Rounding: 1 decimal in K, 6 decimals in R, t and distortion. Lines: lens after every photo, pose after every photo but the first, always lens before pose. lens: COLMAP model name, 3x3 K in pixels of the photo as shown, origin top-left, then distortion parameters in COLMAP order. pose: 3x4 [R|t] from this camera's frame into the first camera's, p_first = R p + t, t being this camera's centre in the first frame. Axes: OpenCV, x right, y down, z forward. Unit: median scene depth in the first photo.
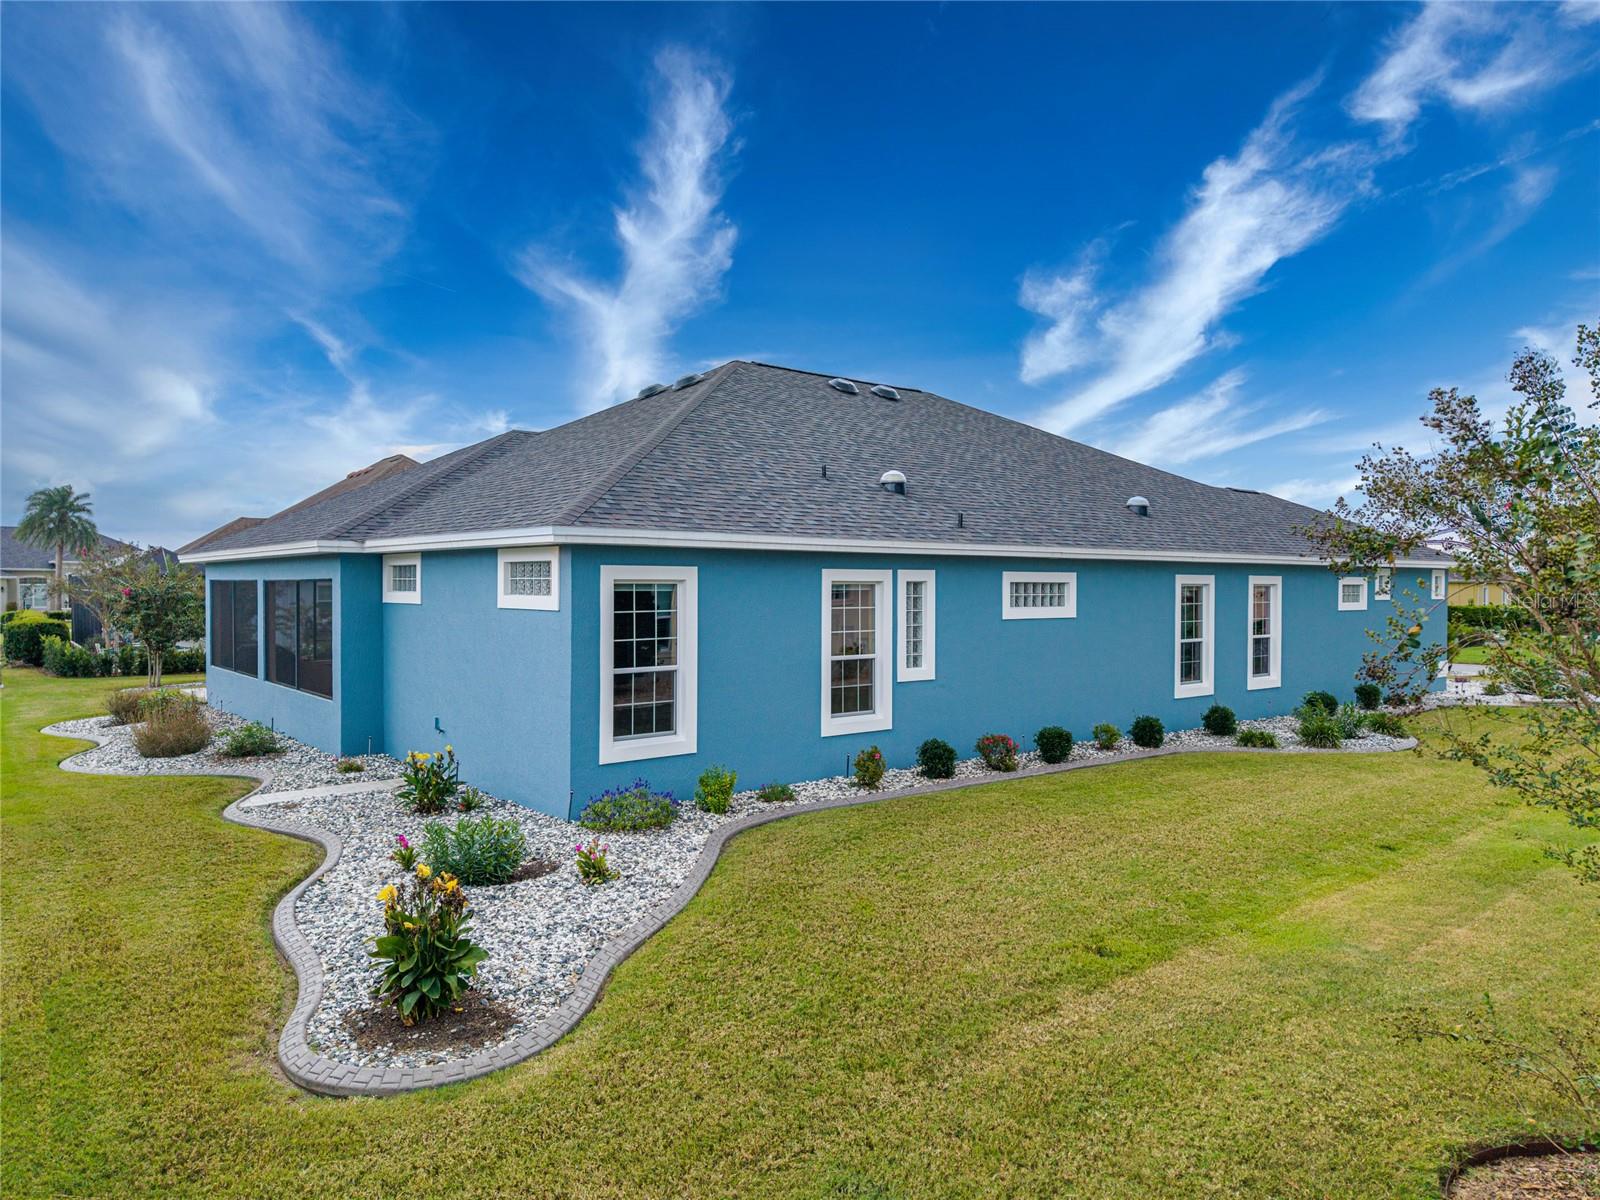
lens RADIAL K [[1093.8, 0, 798.9], [0, 1093.8, 599.5], [0, 0, 1]] dist [0.006906, -0.003782]
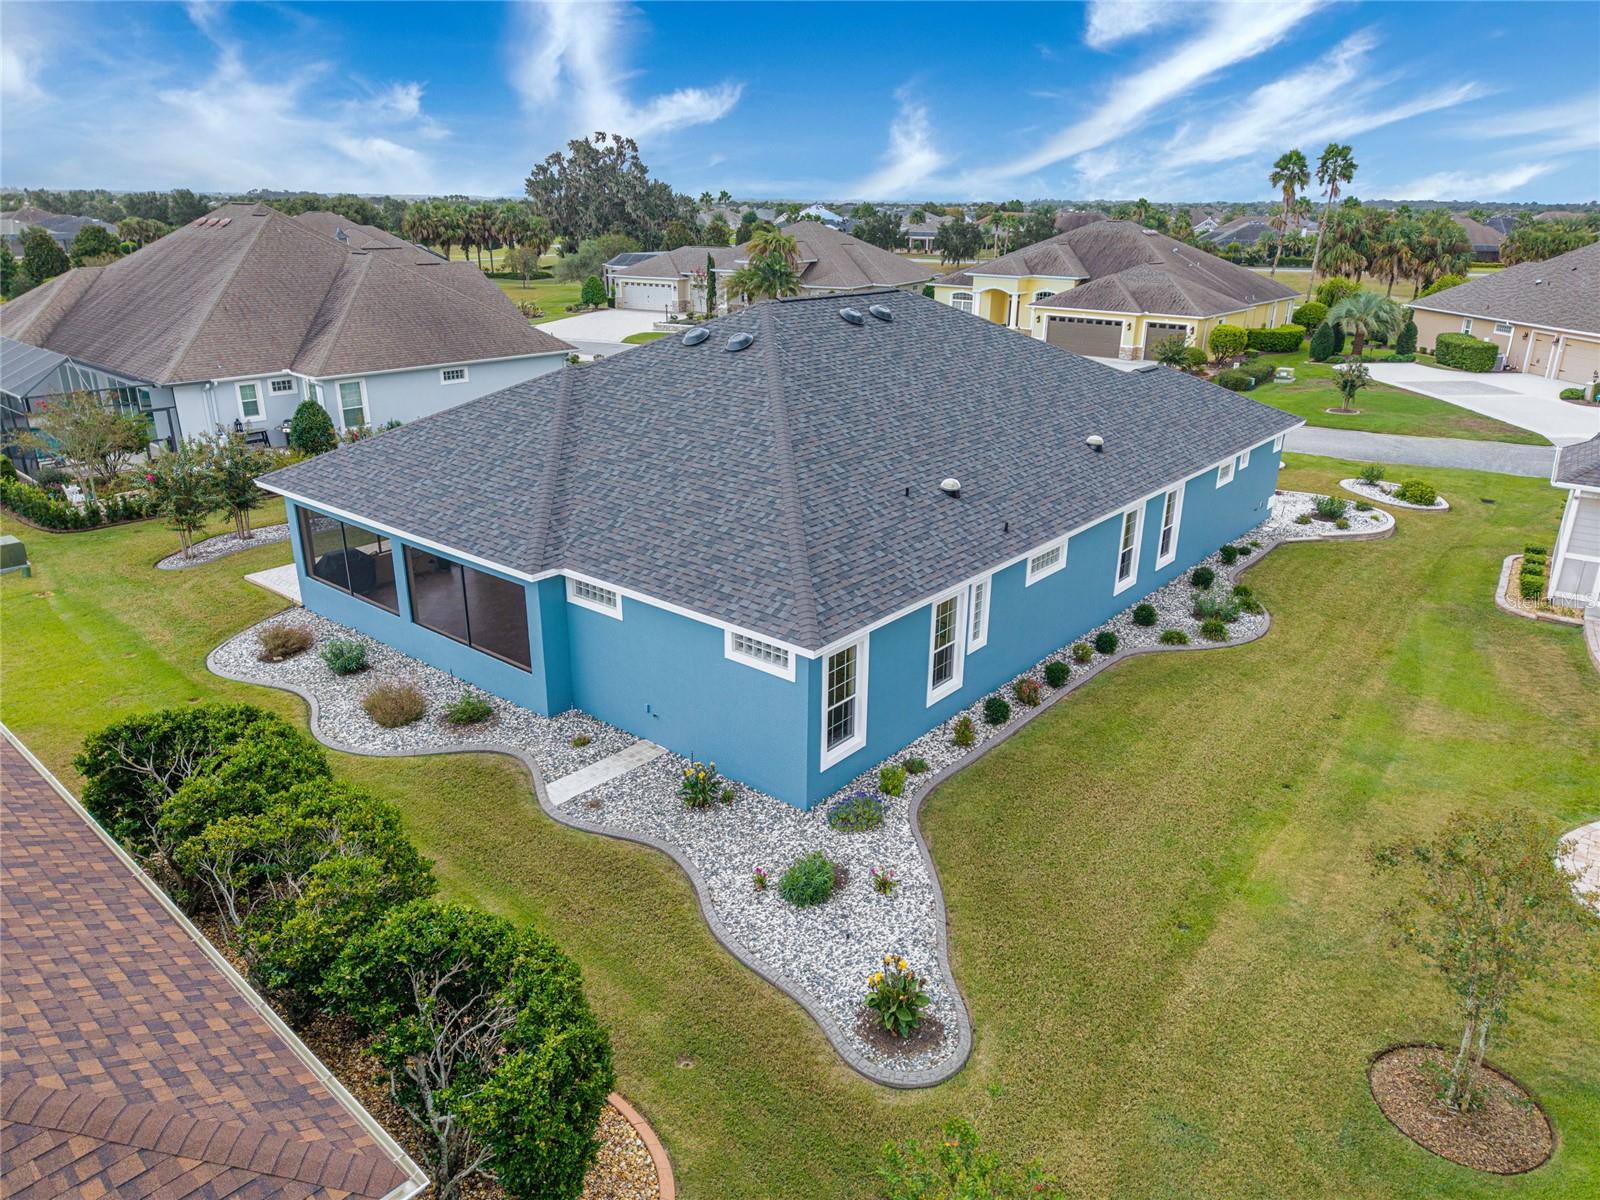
lens RADIAL K [[1093.8, 0, 795.5], [0, 1093.8, 605.0], [0, 0, 1]] dist [0.006906, -0.003782]
pose [[0.981899, -0.065150, 0.177850, -0.382399], [0.000805, 0.940408, 0.340046, -0.474518], [-0.189405, -0.333748, 0.923438, -0.257661]]
